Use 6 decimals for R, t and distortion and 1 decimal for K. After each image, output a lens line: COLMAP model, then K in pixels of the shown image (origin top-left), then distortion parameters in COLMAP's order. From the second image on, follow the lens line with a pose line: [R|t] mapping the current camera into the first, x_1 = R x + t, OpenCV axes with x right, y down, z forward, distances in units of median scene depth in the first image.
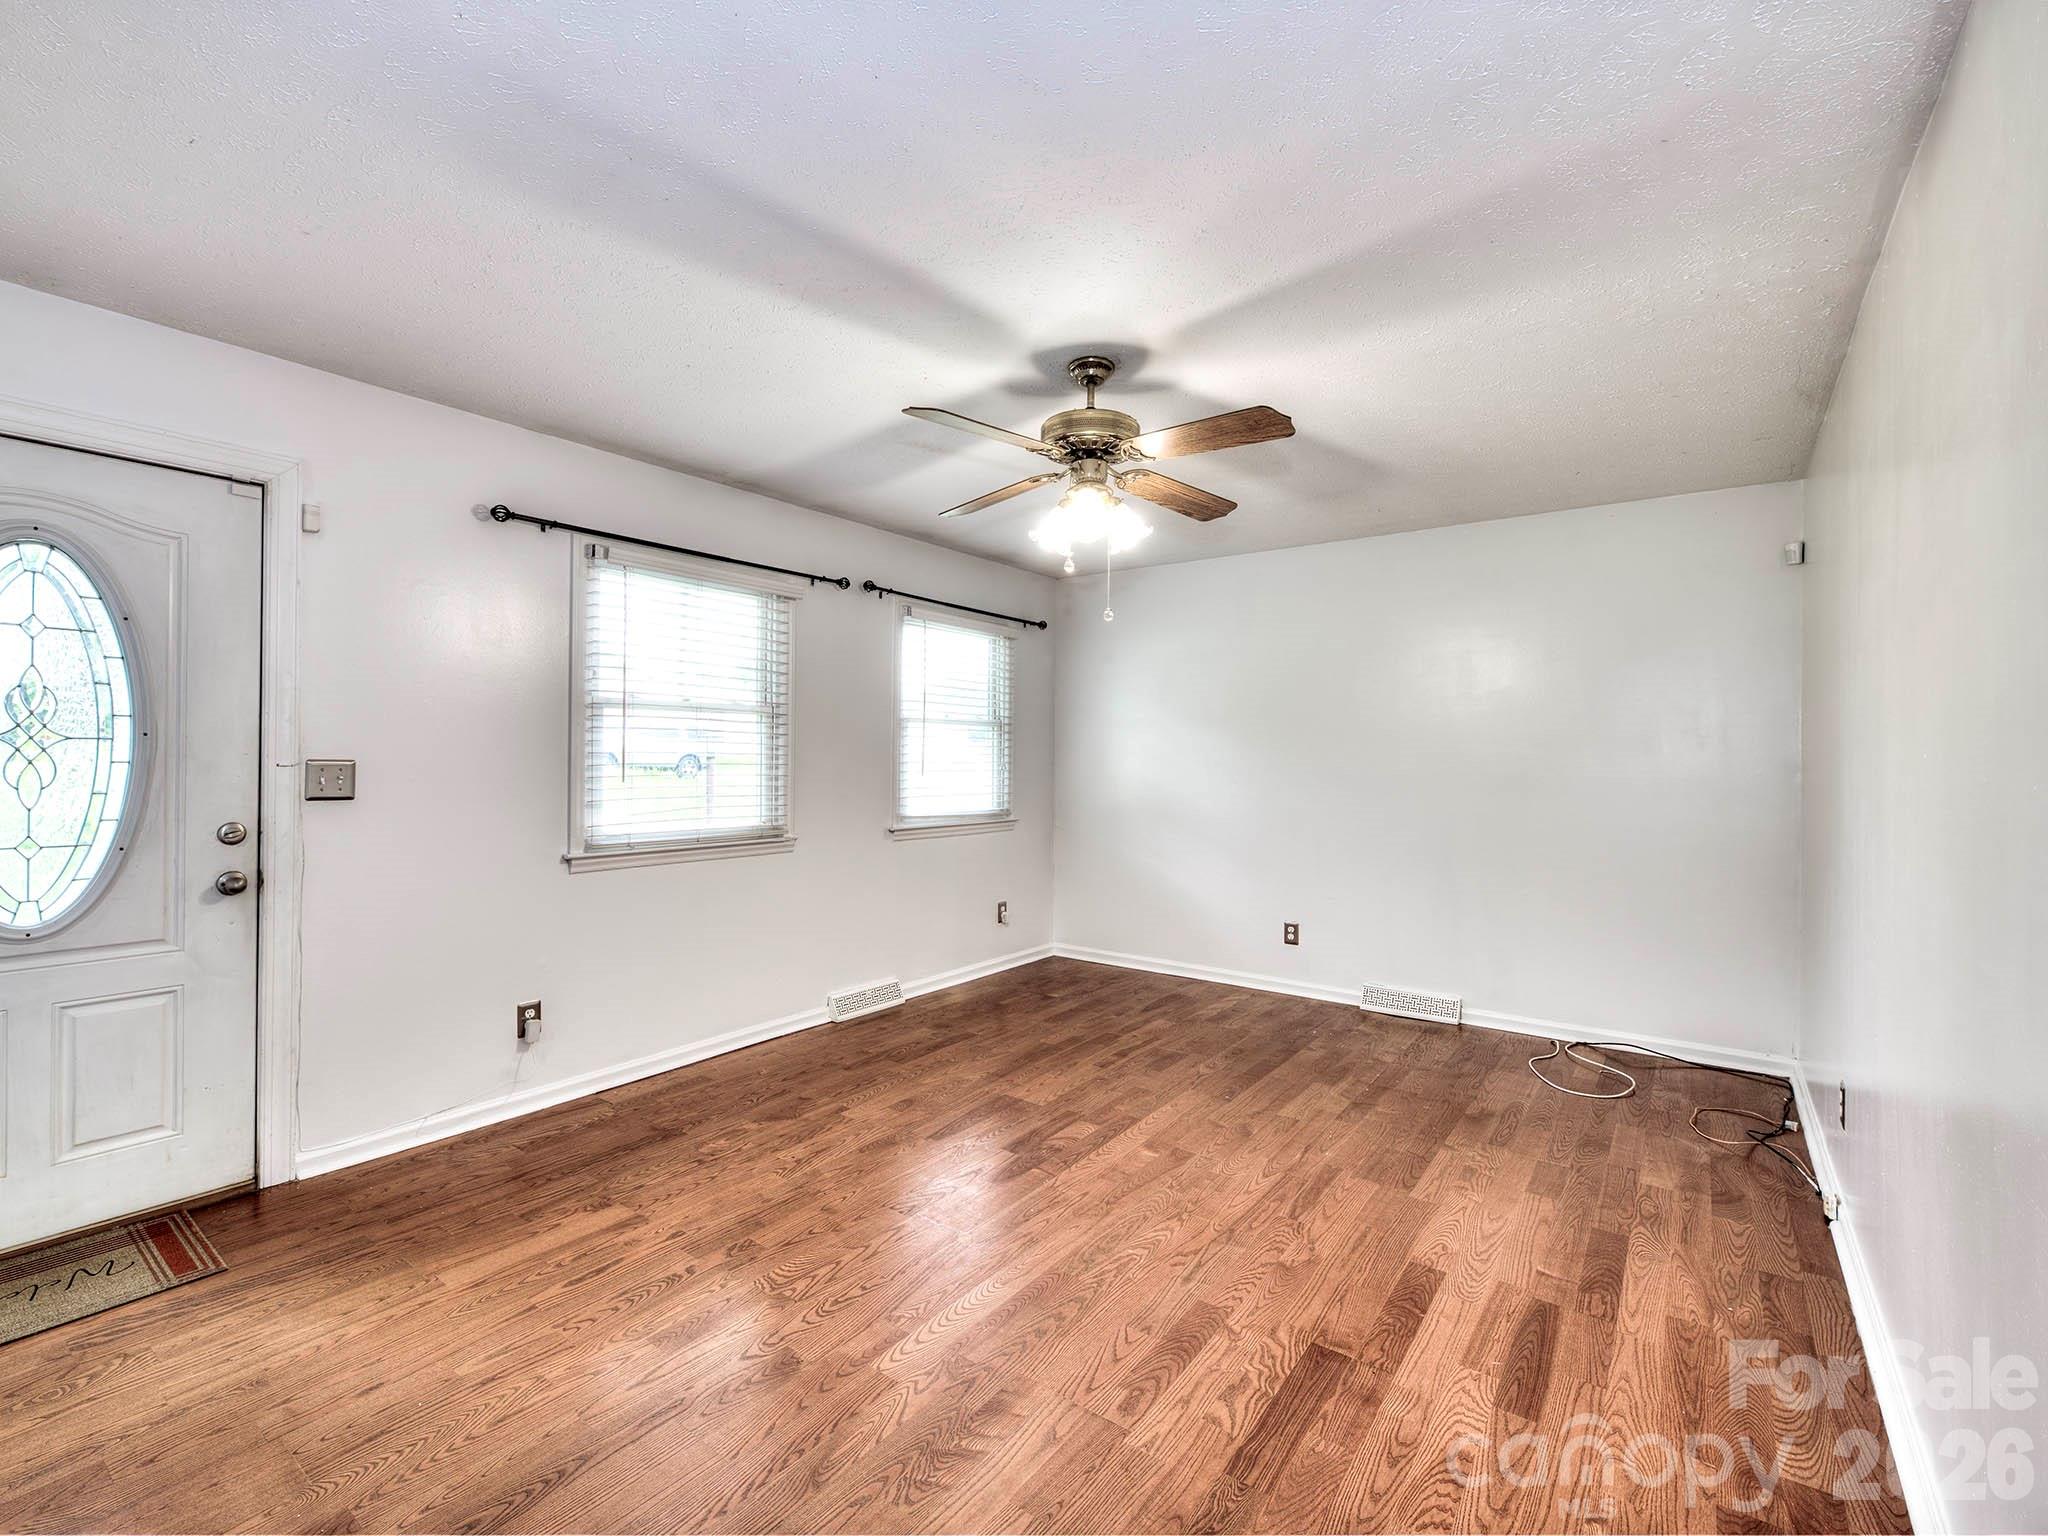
lens RADIAL K [[900.4, 0, 1024.0], [0, 900.4, 768.0], [0, 0, 1]] dist [0.006908, -0.000335]
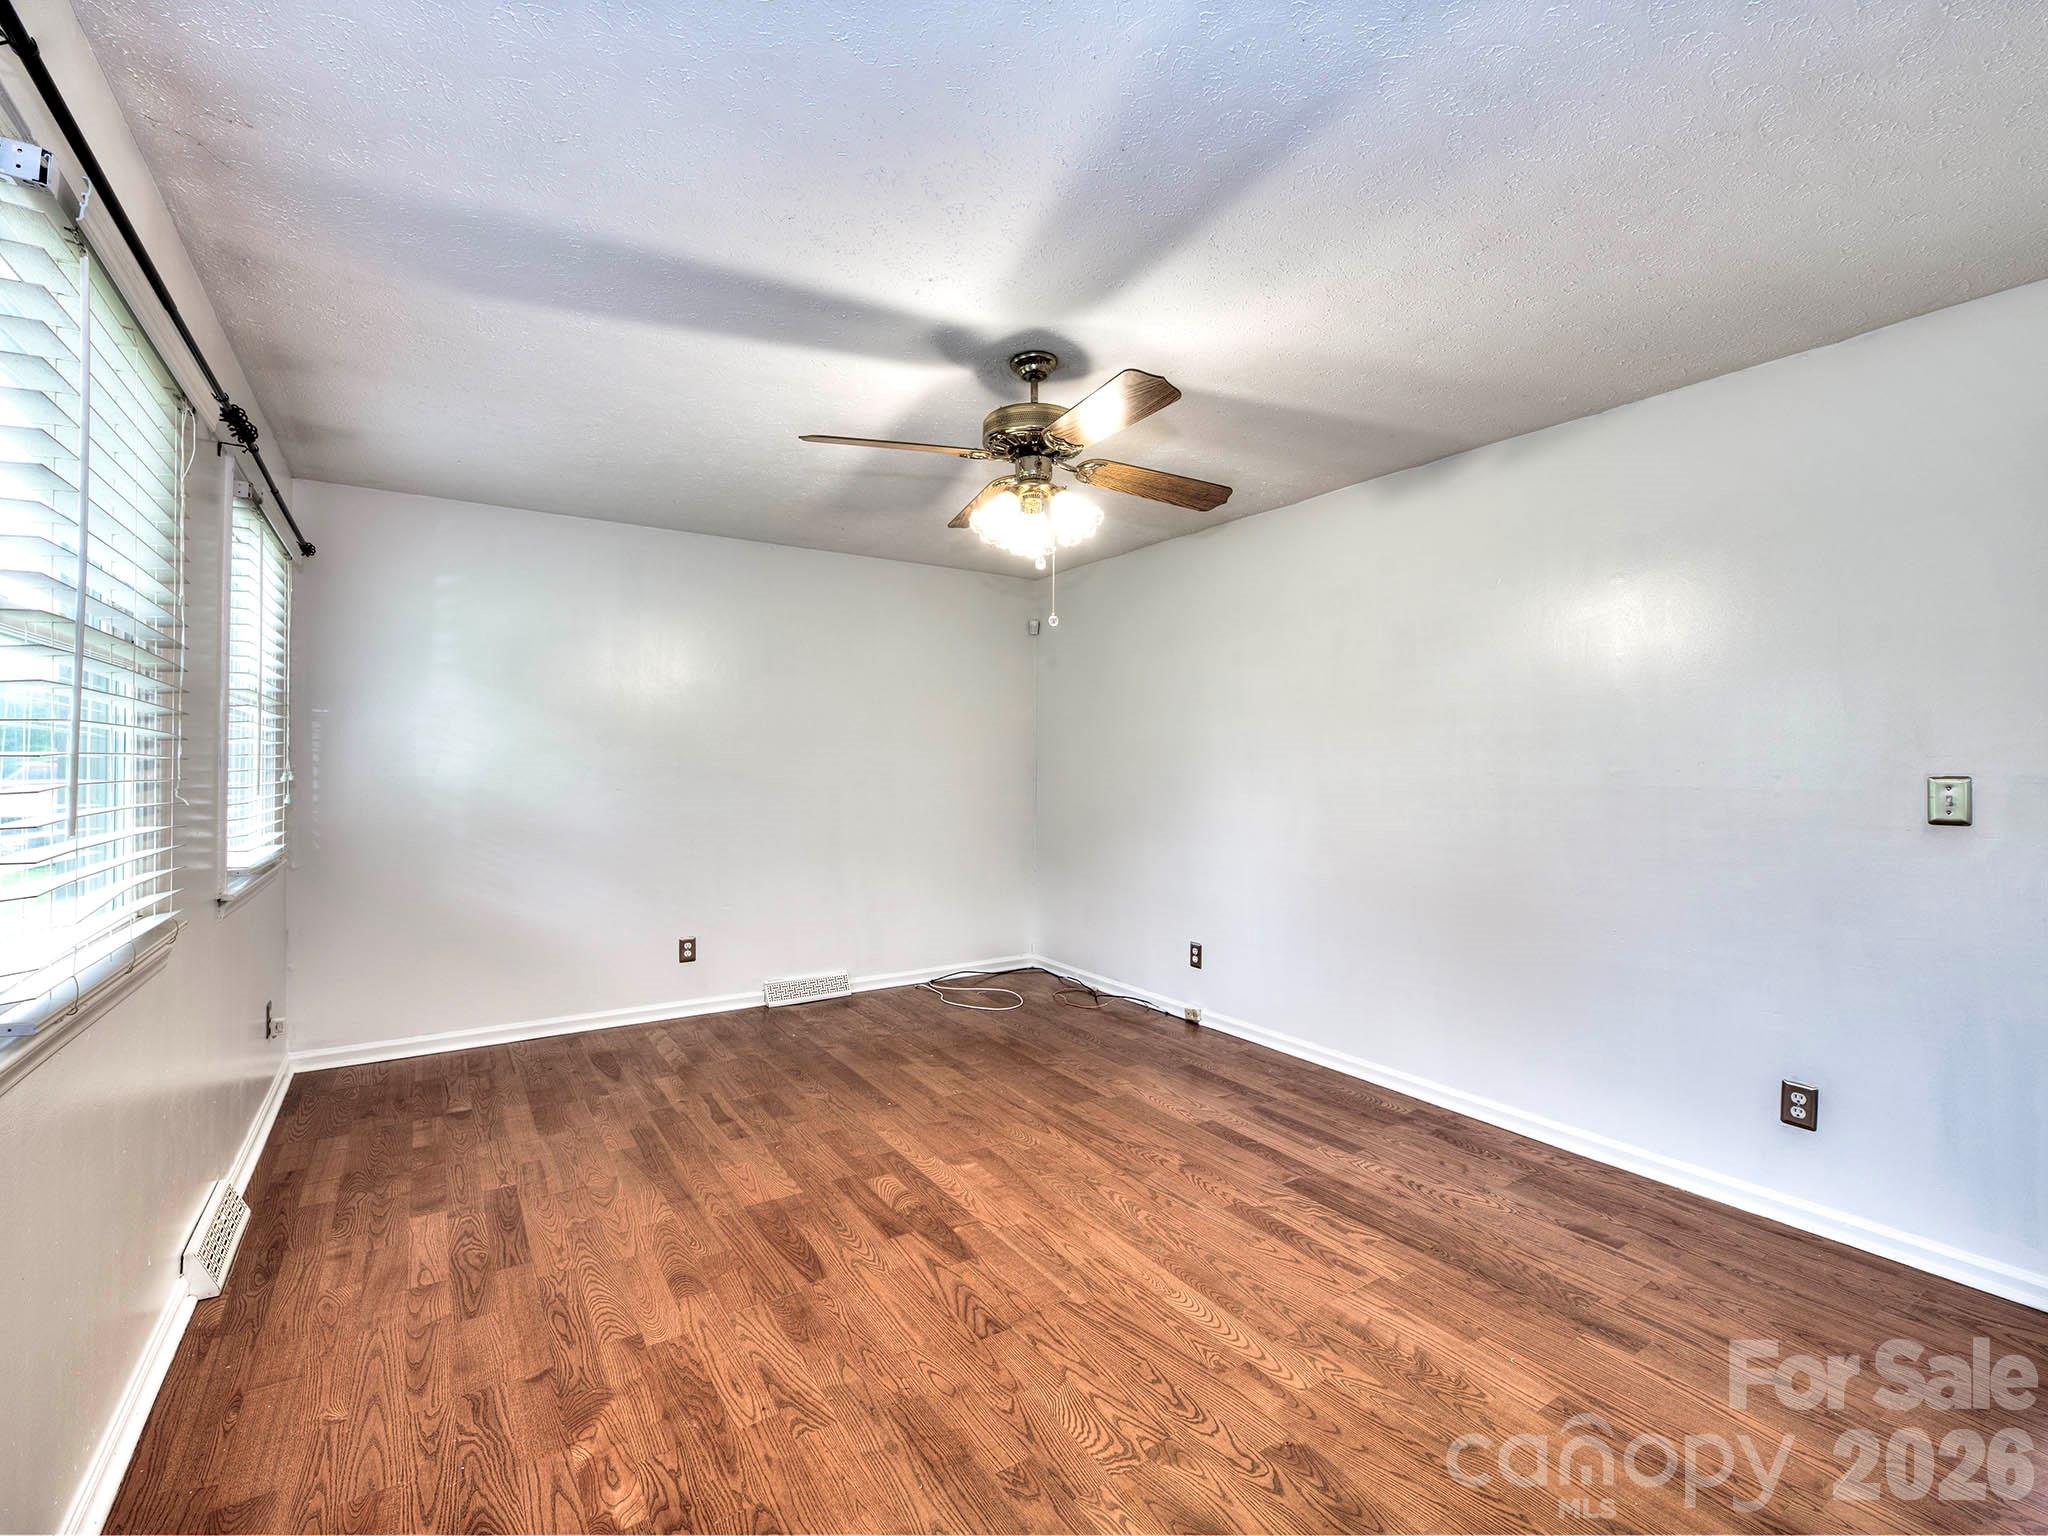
lens RADIAL K [[900.4, 0, 1024.0], [0, 900.4, 768.0], [0, 0, 1]] dist [0.006908, -0.000335]
pose [[0.352868, -0.011846, 0.935598, -0.687404], [0.009412, 0.999914, 0.009110, -0.012118], [-0.935626, 0.005591, 0.352949, 0.545211]]
